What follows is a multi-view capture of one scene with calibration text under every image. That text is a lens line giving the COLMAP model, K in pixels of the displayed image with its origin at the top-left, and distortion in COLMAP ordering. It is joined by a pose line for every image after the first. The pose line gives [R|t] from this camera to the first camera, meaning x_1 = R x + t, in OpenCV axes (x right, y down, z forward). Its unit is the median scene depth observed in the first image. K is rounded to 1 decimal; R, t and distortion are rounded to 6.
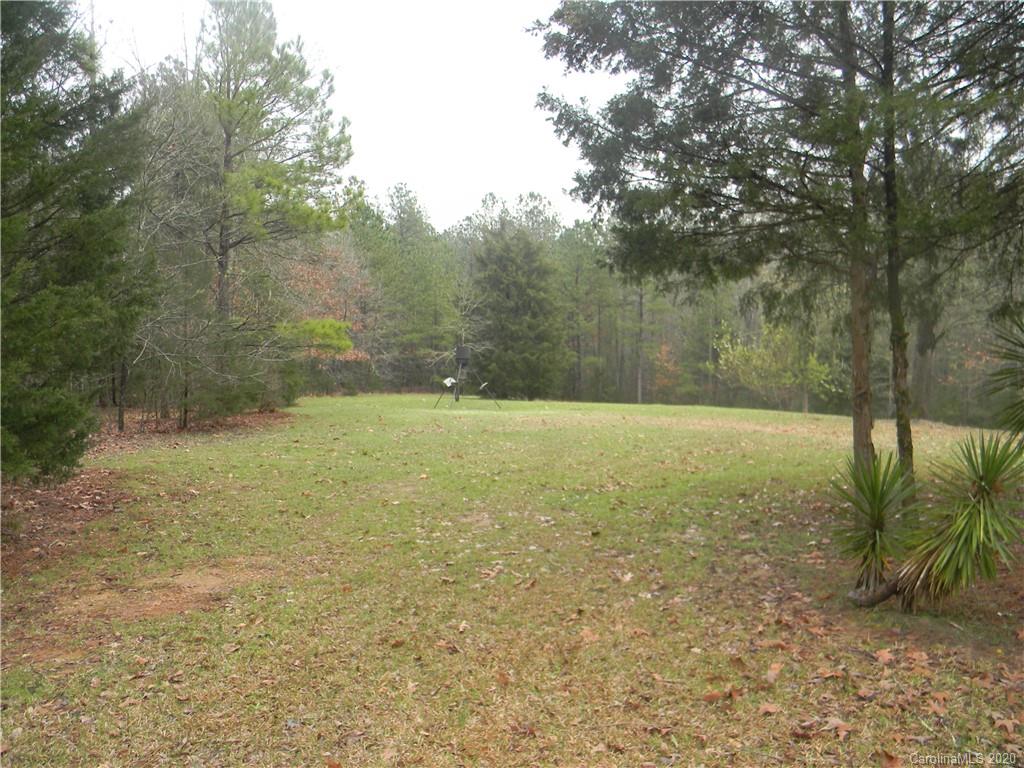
lens RADIAL K [[823.3, 0, 512.8], [0, 823.3, 383.4], [0, 0, 1]] dist [0.011375, -0.028602]
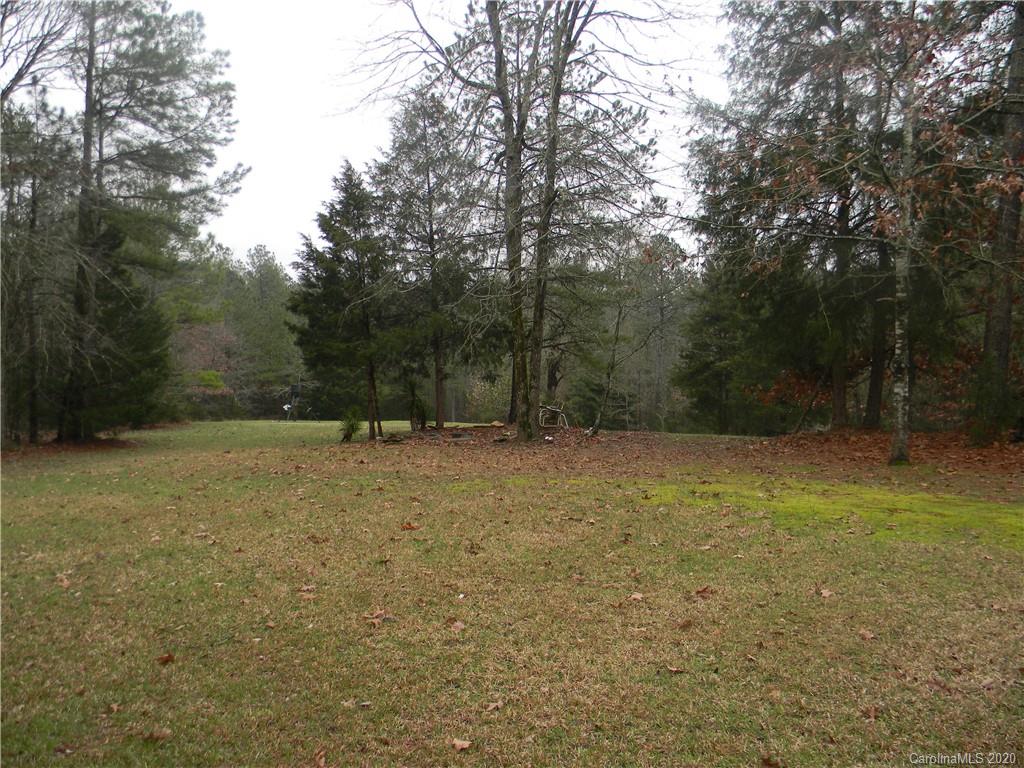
lens RADIAL K [[823.3, 0, 511.0], [0, 823.3, 383.5], [0, 0, 1]] dist [0.011375, -0.028602]
pose [[0.987999, -0.002659, 0.154437, 0.055572], [0.008941, 0.999160, -0.039994, 0.010456], [-0.154201, 0.040895, 0.987193, -0.332058]]
